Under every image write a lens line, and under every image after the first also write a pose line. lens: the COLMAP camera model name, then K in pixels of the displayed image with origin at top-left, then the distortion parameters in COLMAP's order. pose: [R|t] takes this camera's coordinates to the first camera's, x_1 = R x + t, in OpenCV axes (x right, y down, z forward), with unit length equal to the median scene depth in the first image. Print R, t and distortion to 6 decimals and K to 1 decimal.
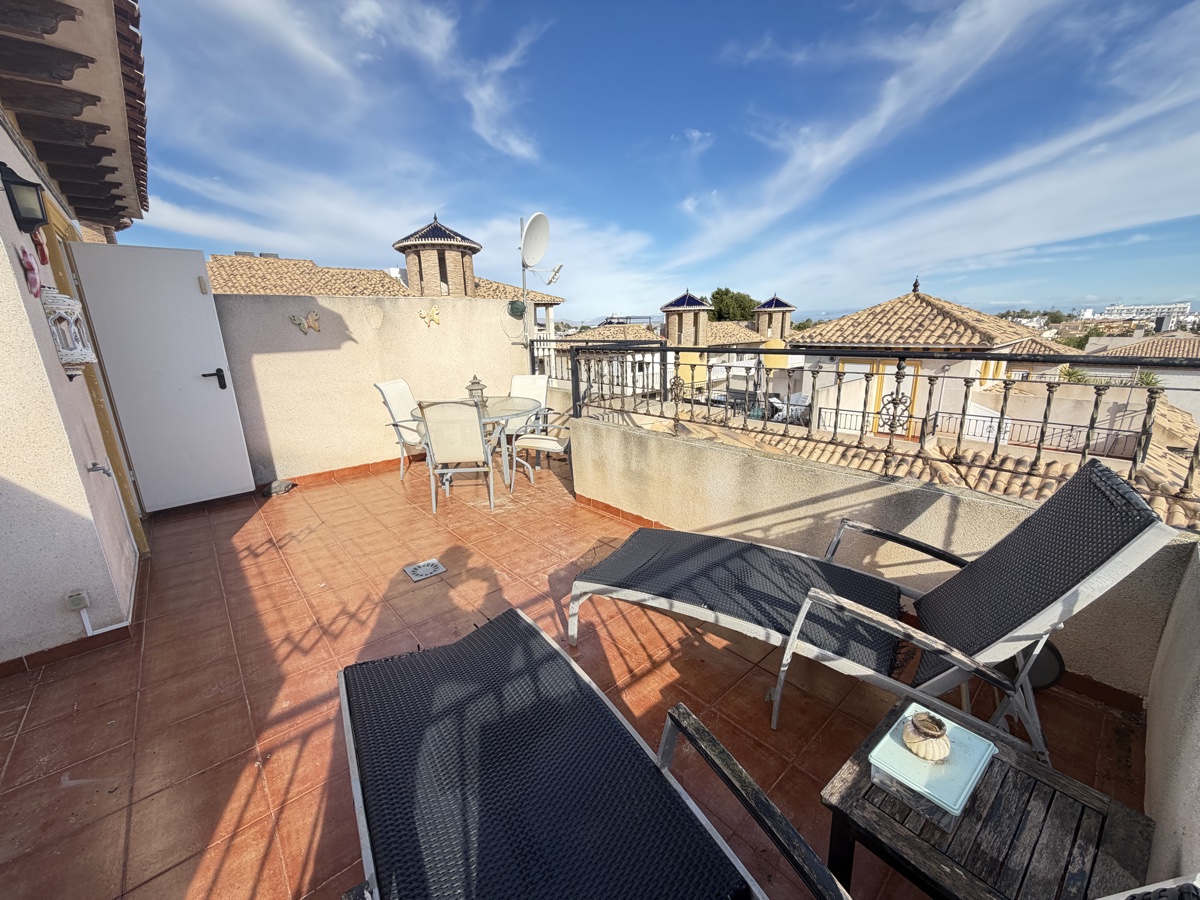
lens RADIAL K [[477.2, 0, 598.1], [0, 477.2, 451.9], [0, 0, 1]] dist [-0.000289, -0.000095]
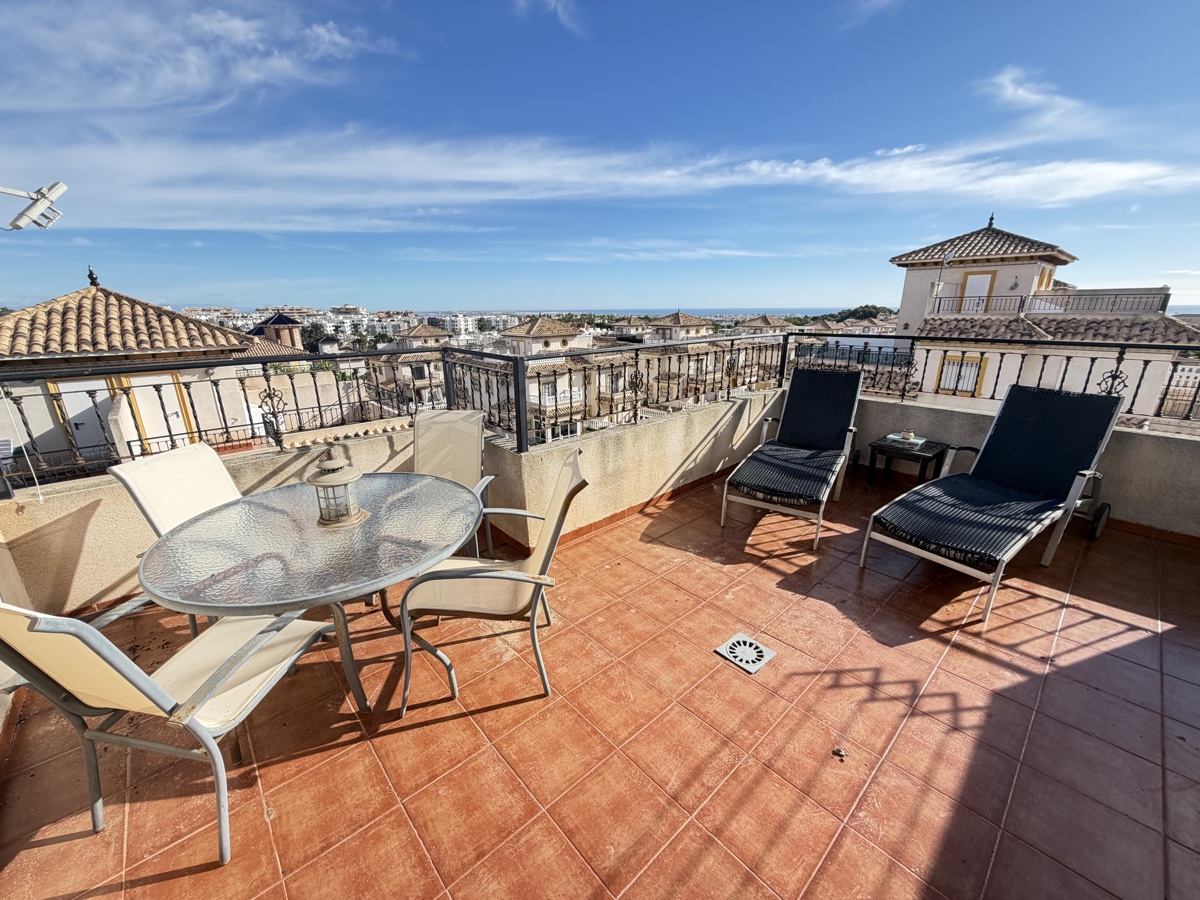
lens RADIAL K [[477.2, 0, 598.1], [0, 477.2, 451.9], [0, 0, 1]] dist [-0.000289, -0.000095]
pose [[-0.015480, -0.260216, 0.965426, -1.294708], [0.271144, 0.928270, 0.254549, -0.387440], [-0.962414, 0.265710, 0.056187, 1.418909]]
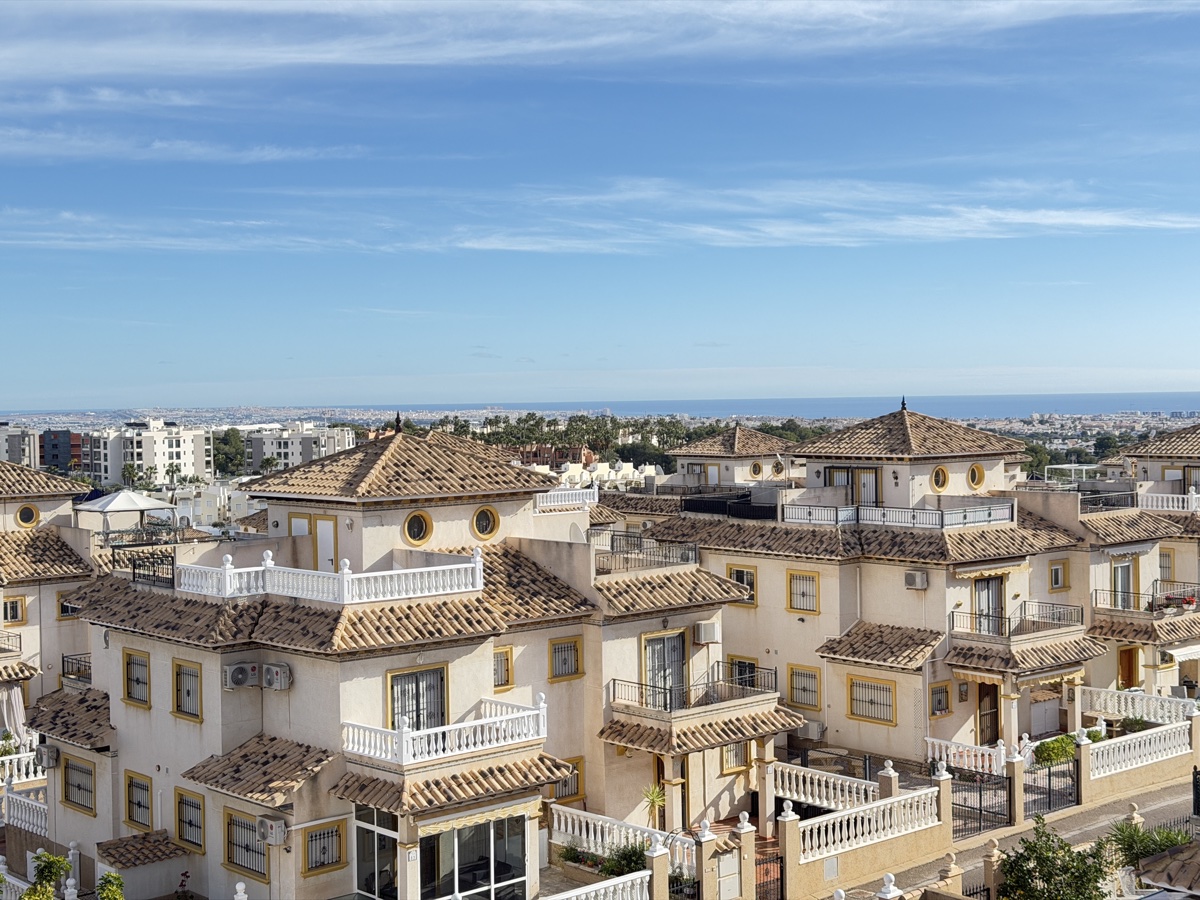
lens RADIAL K [[1668.7, 0, 620.4], [0, 1668.7, 449.3], [0, 0, 1]] dist [0.155139, -0.034943]
pose [[-0.009262, -0.002328, 0.999954, -1.070152], [0.276889, 0.960890, 0.004801, -0.386644], [-0.960857, 0.276921, -0.008256, 1.378096]]
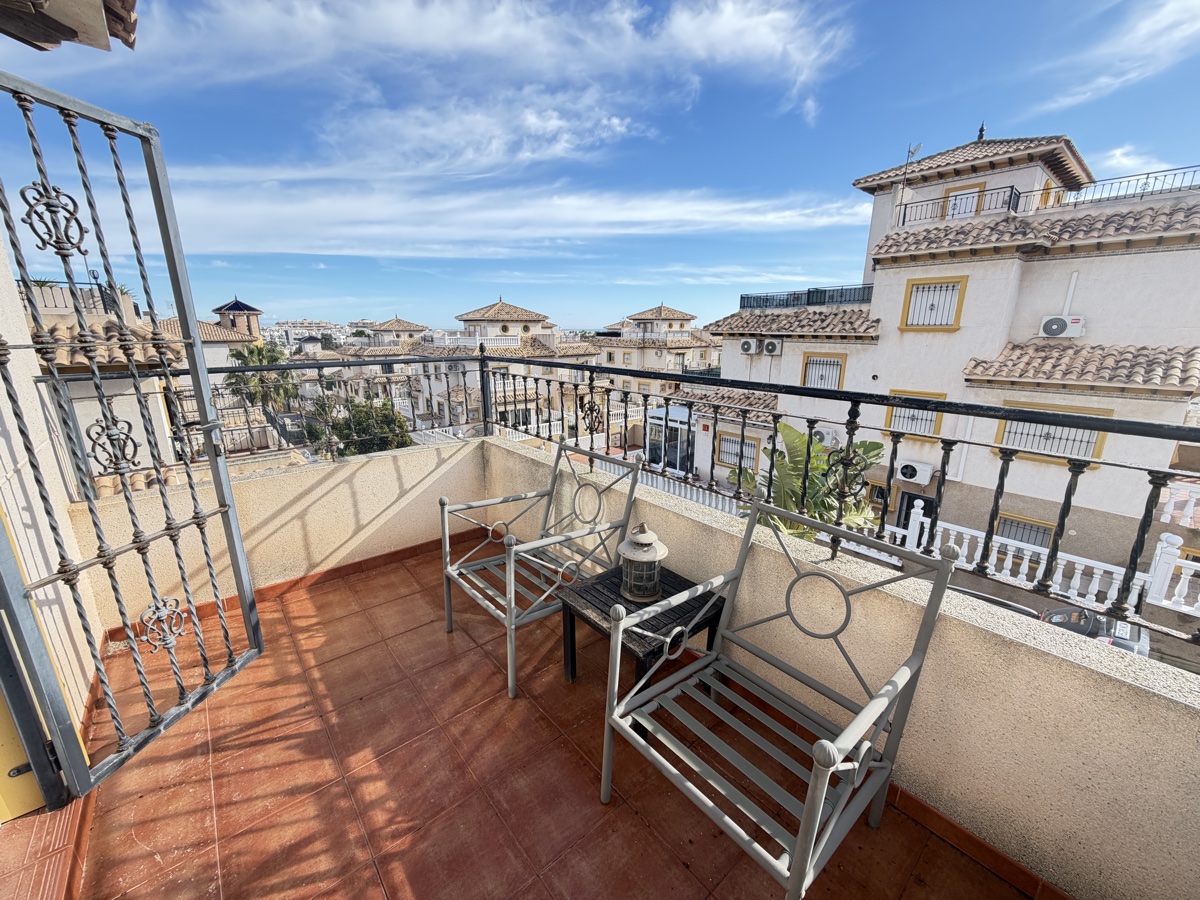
lens RADIAL K [[477.2, 0, 598.1], [0, 477.2, 451.9], [0, 0, 1]] dist [-0.000289, -0.000095]
pose [[0.017454, -0.224120, 0.974405, -1.063071], [0.261571, 0.941637, 0.211898, -0.132323], [-0.965026, 0.251178, 0.075059, 1.186217]]
